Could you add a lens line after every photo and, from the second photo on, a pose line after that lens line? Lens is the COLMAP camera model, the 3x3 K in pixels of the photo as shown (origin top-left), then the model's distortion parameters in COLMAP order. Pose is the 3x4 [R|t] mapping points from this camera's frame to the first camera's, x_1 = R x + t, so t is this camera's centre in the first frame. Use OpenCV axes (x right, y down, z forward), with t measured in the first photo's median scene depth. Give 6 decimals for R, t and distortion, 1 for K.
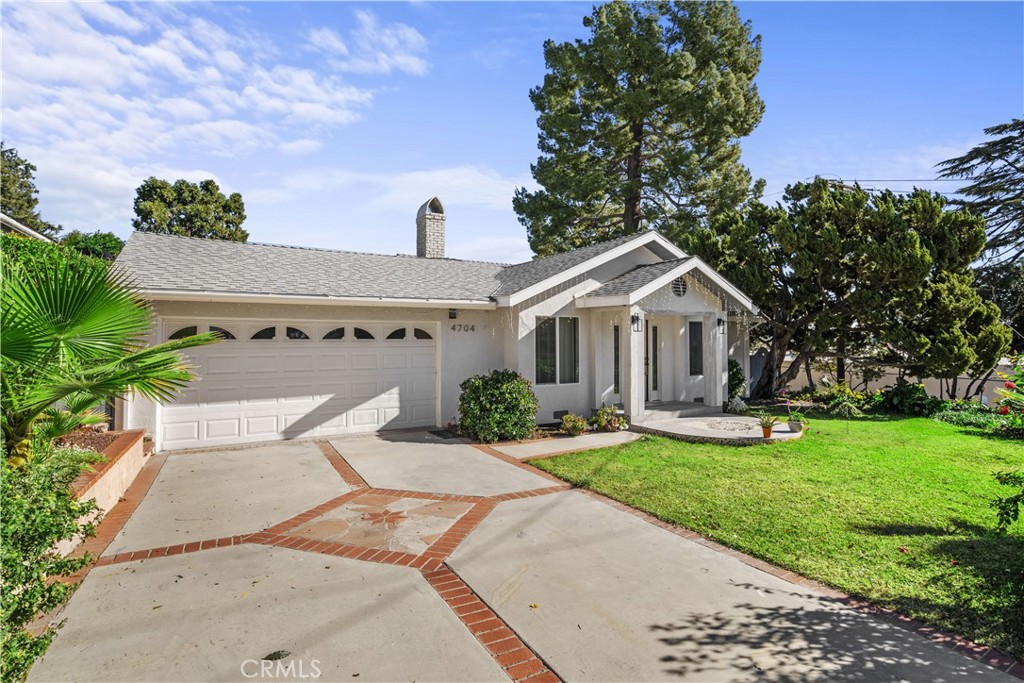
lens RADIAL K [[487.6, 0, 510.4], [0, 487.6, 348.6], [0, 0, 1]] dist [-0.017253, -0.000192]
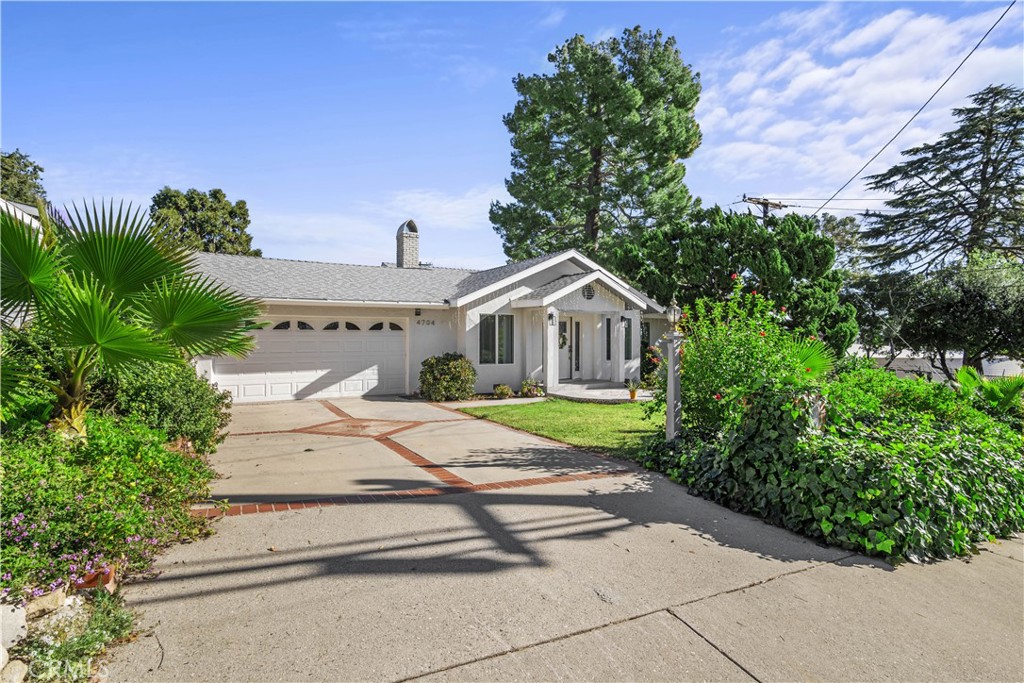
lens RADIAL K [[480.3, 0, 509.7], [0, 480.3, 342.5], [0, 0, 1]] dist [-0.026035, 0.006359]
pose [[0.999928, 0.002256, 0.011774, 0.086859], [-0.002207, 0.999989, -0.004200, 0.013633], [-0.011783, 0.004173, 0.999922, -0.246356]]
